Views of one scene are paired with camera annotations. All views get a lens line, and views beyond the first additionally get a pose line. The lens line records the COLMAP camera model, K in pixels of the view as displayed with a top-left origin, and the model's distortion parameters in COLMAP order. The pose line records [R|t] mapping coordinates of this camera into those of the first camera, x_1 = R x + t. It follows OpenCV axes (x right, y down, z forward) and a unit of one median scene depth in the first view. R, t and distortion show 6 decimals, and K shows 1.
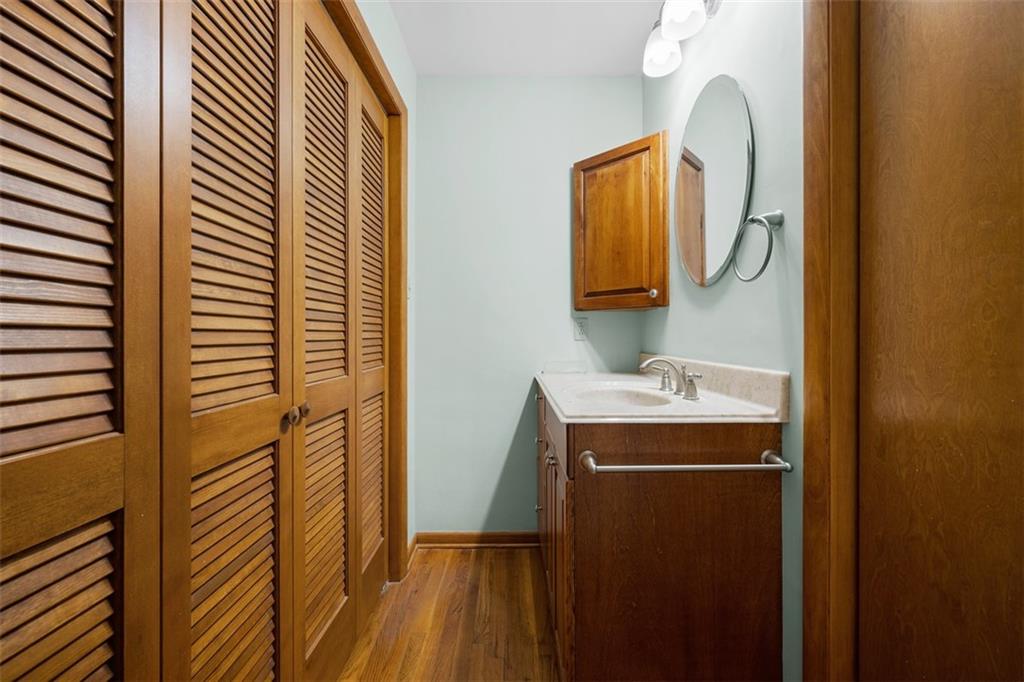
lens RADIAL K [[401.0, 0, 510.7], [0, 401.0, 339.3], [0, 0, 1]] dist [-0.000354, -0.000068]
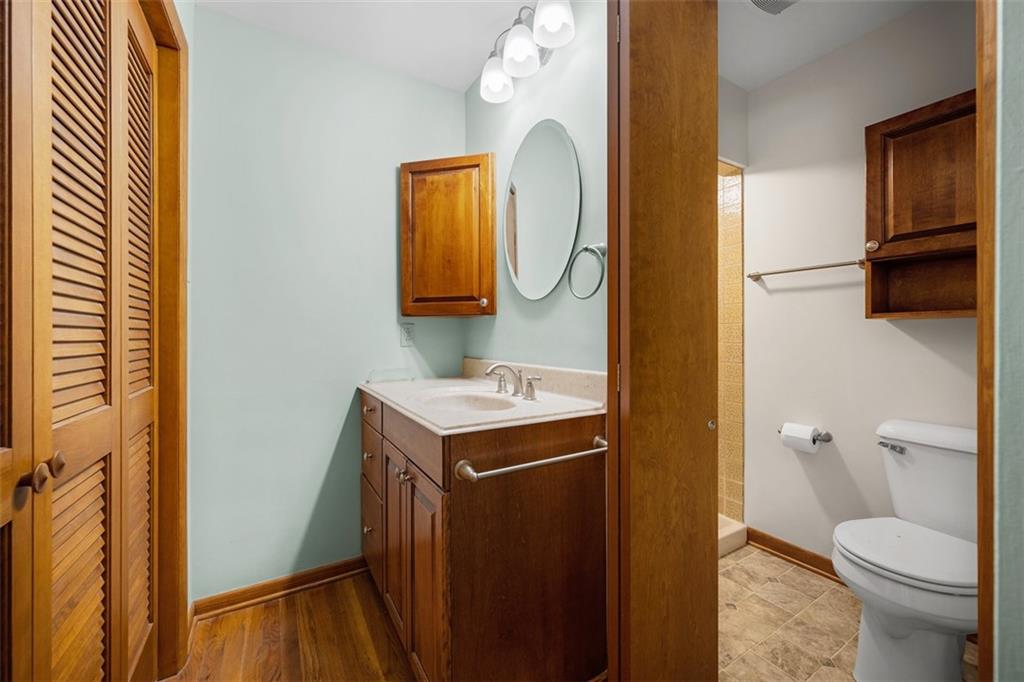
lens RADIAL K [[401.3, 0, 513.6], [0, 401.3, 340.5], [0, 0, 1]] dist [0.000281, 0.000042]
pose [[0.860388, -0.005865, 0.509605, -0.120546], [0.007017, 0.999975, -0.000339, -0.012007], [-0.509591, 0.003867, 0.860408, 0.038258]]
